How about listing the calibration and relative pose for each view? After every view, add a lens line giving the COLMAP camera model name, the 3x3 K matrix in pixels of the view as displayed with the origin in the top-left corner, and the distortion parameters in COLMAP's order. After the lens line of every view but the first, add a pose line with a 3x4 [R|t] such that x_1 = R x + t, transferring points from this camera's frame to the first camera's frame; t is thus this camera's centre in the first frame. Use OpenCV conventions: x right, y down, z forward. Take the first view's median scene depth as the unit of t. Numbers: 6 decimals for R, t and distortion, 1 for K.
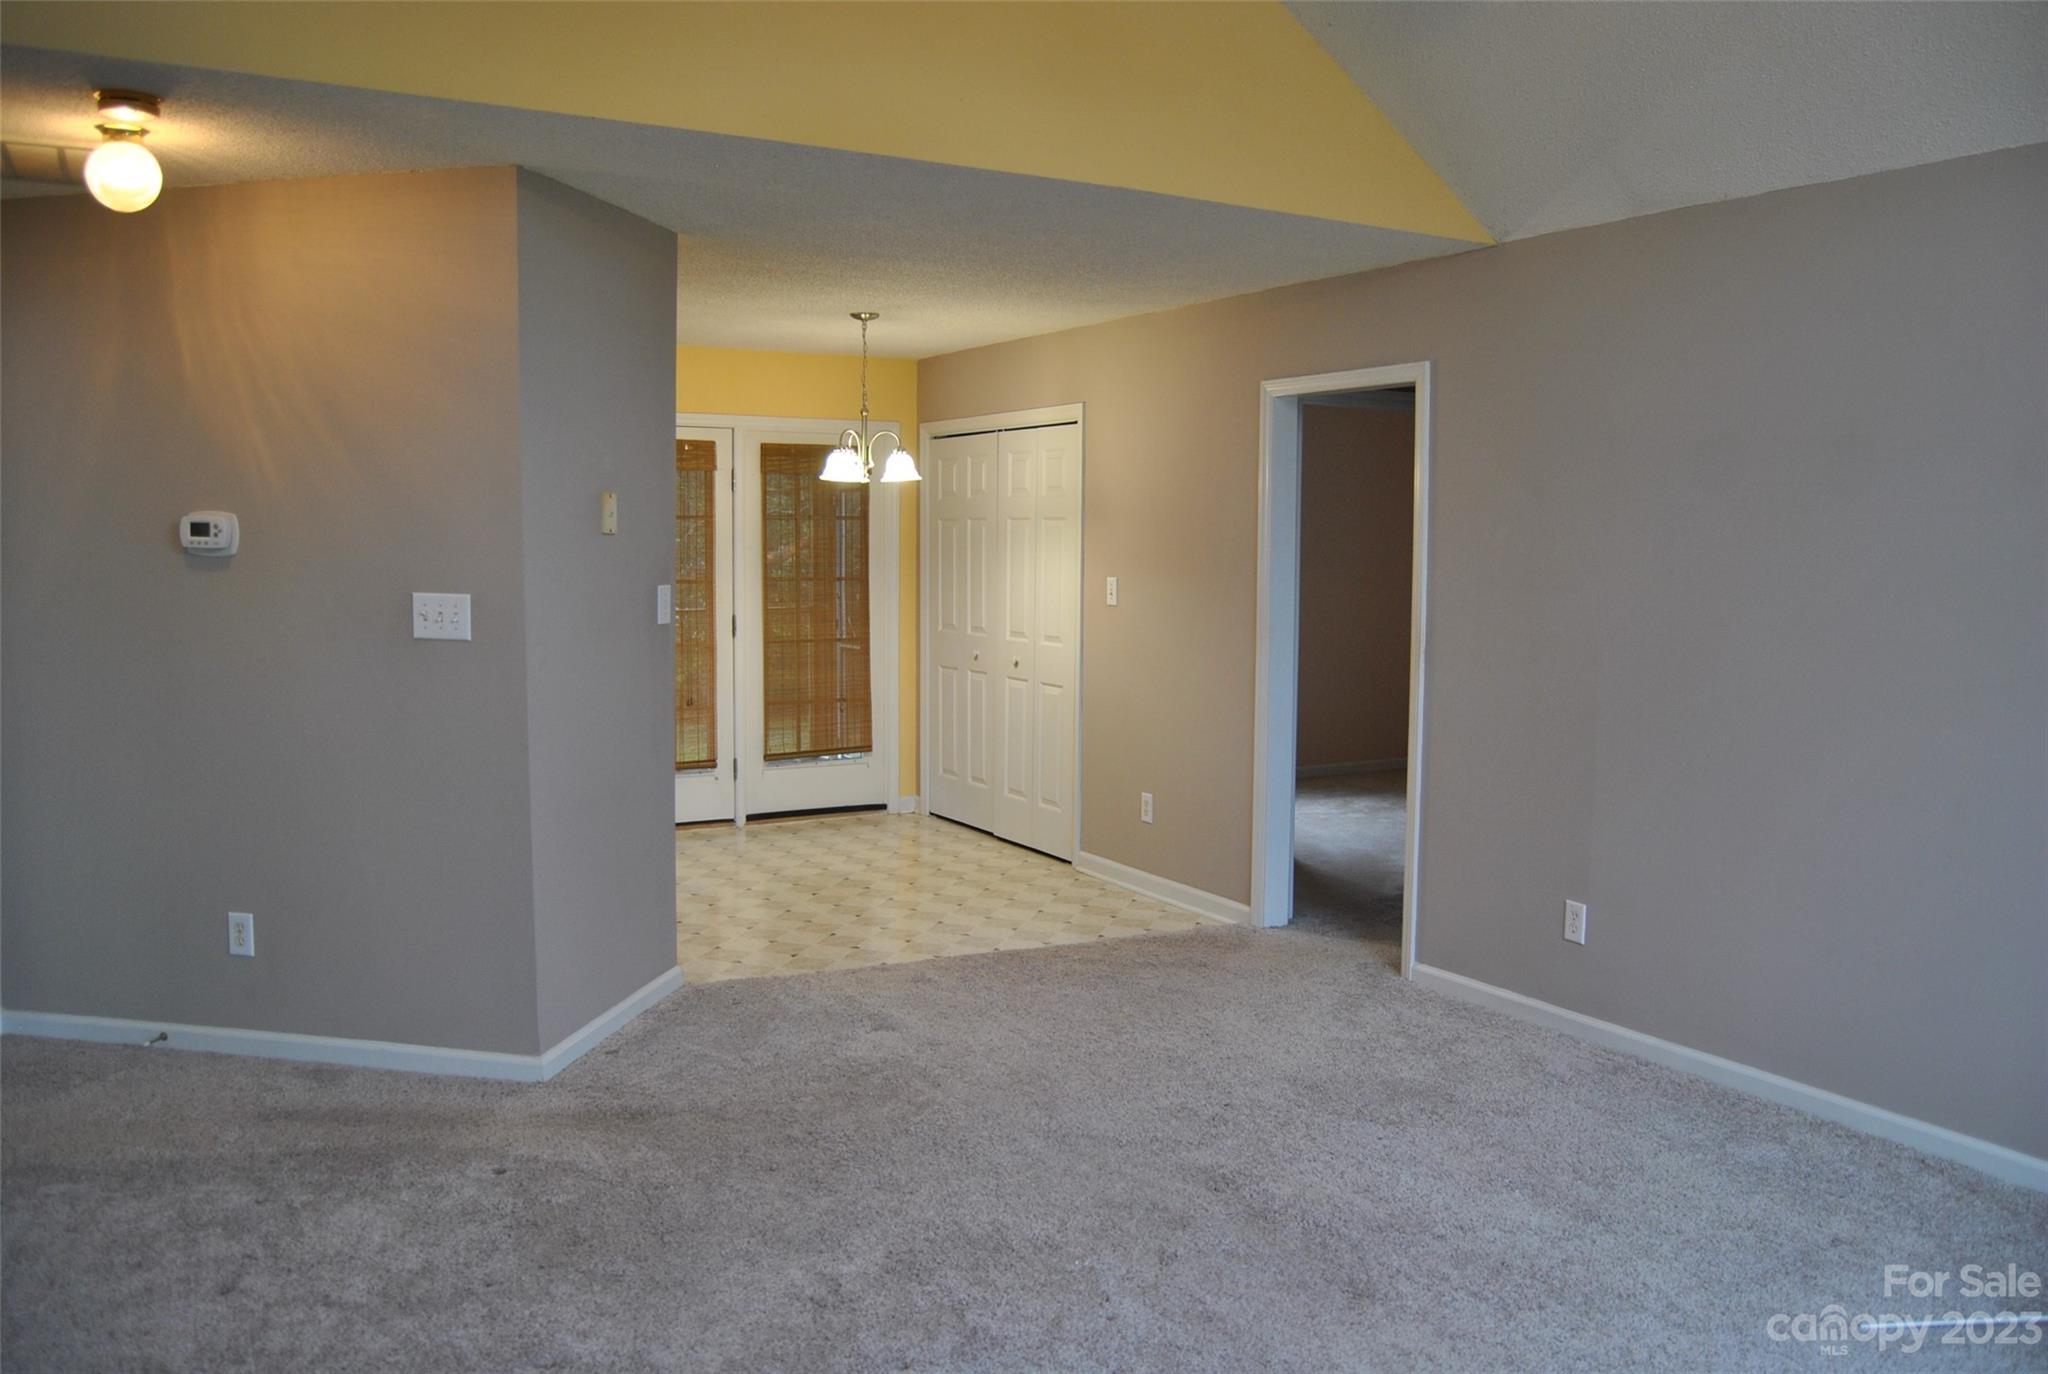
lens RADIAL K [[1627.3, 0, 1024.0], [0, 1627.3, 687.0], [0, 0, 1]] dist [-0.074033, 0.004654]
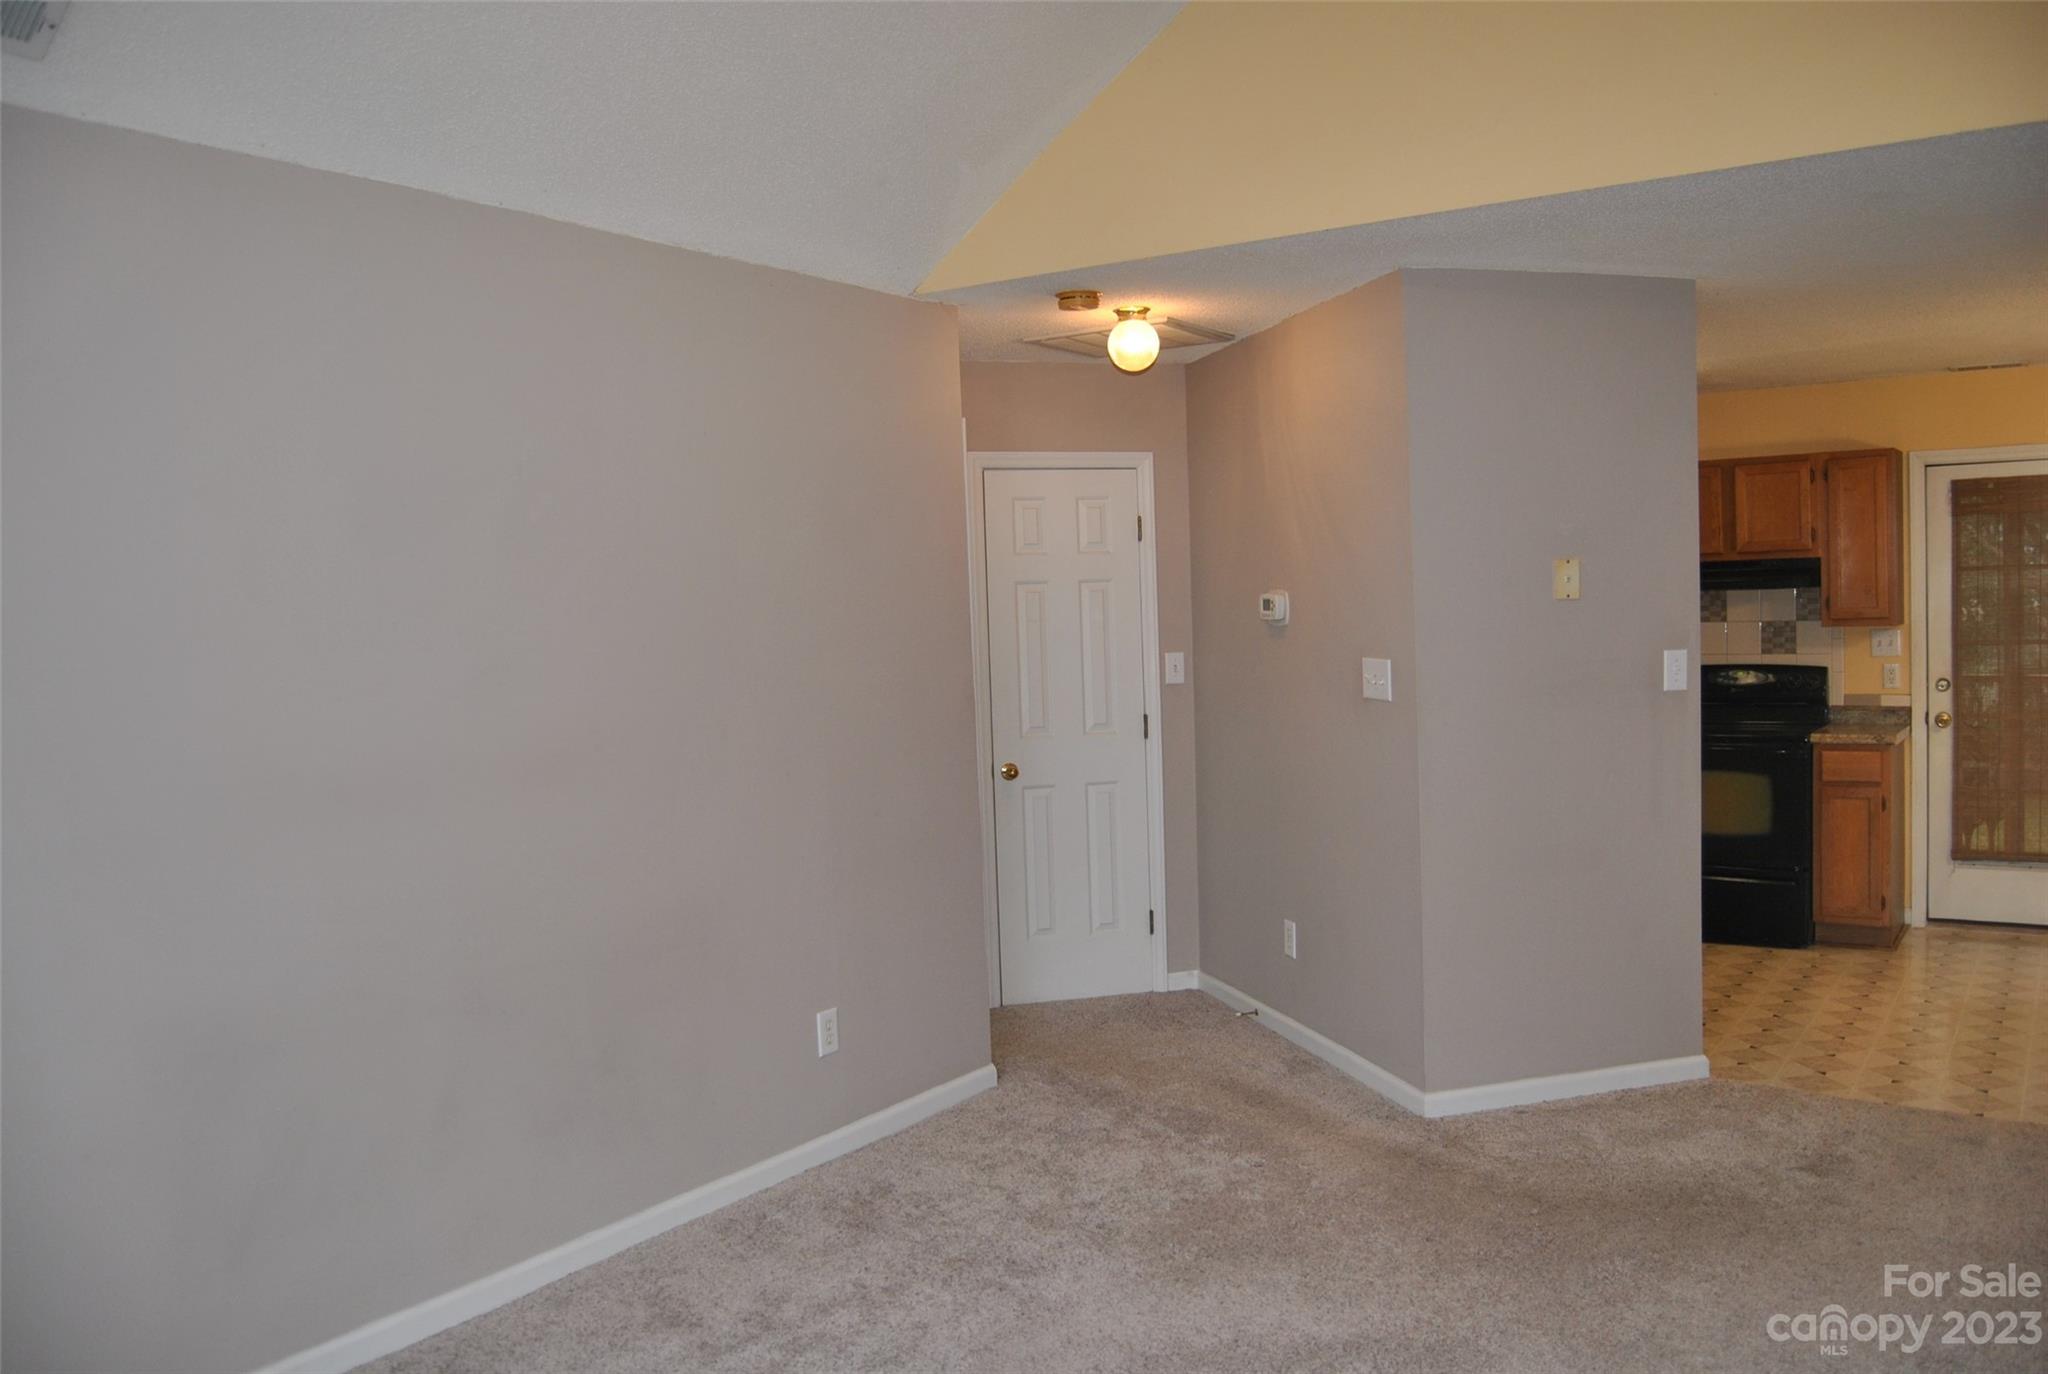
lens RADIAL K [[1627.3, 0, 1024.0], [0, 1627.3, 687.0], [0, 0, 1]] dist [-0.074033, 0.004654]
pose [[0.437911, 0.021963, -0.898750, 0.543662], [-0.049708, 0.998764, 0.000187, -0.026331], [0.897643, 0.044593, 0.438461, 0.285689]]
